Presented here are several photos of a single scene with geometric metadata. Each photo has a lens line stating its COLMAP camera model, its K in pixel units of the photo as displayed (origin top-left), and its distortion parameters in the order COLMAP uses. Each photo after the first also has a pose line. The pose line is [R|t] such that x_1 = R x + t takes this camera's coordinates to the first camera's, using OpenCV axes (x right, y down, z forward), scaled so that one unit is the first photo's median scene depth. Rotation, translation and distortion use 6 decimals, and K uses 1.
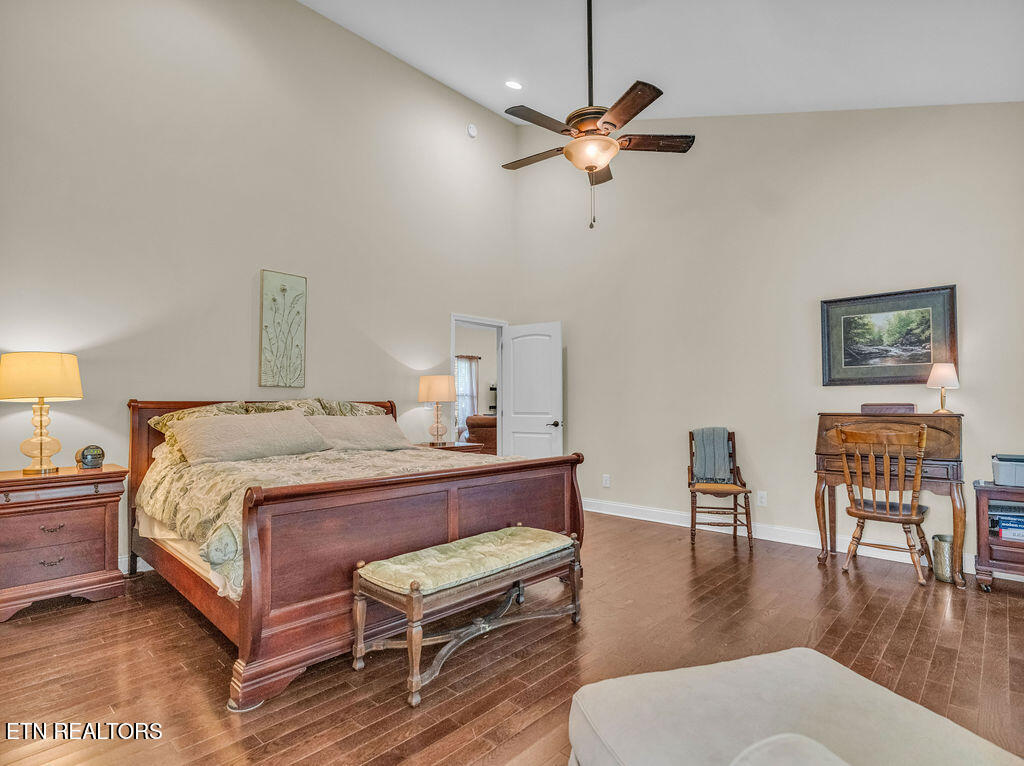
lens RADIAL K [[541.6, 0, 506.6], [0, 541.6, 386.9], [0, 0, 1]] dist [-0.002578, 0.000441]
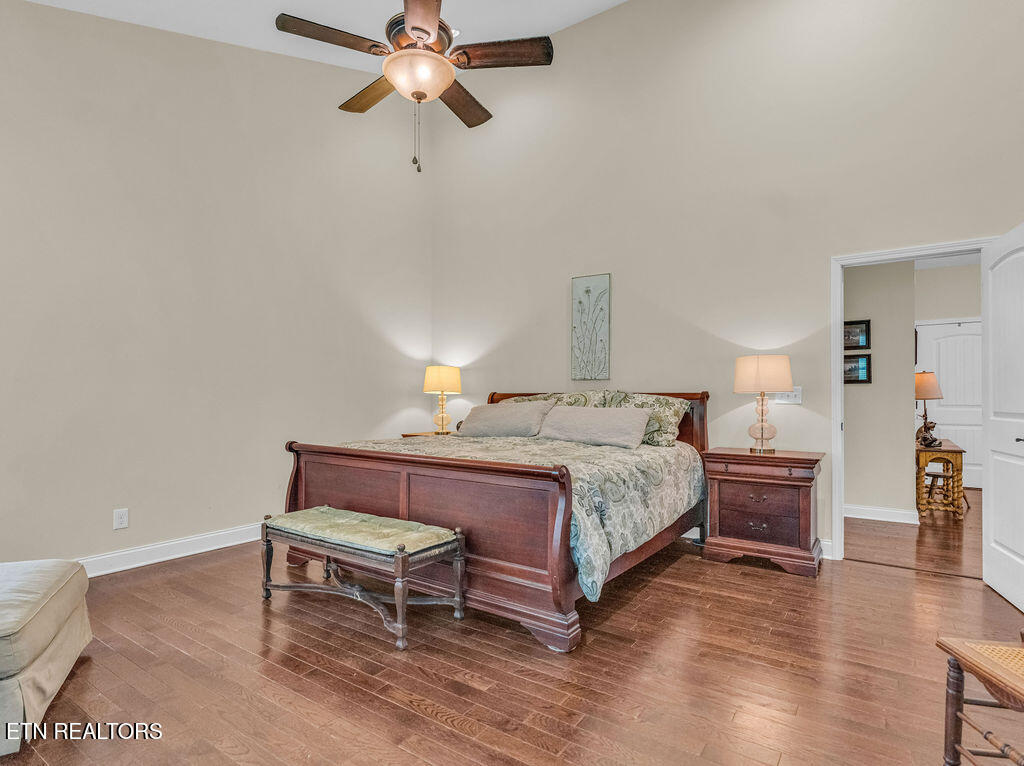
lens RADIAL K [[541.6, 0, 506.6], [0, 541.6, 386.9], [0, 0, 1]] dist [-0.002578, 0.000441]
pose [[0.129531, -0.015356, -0.991456, 0.635260], [0.030621, 0.999465, -0.011480, 0.021548], [0.991102, -0.028873, 0.129932, 0.669789]]
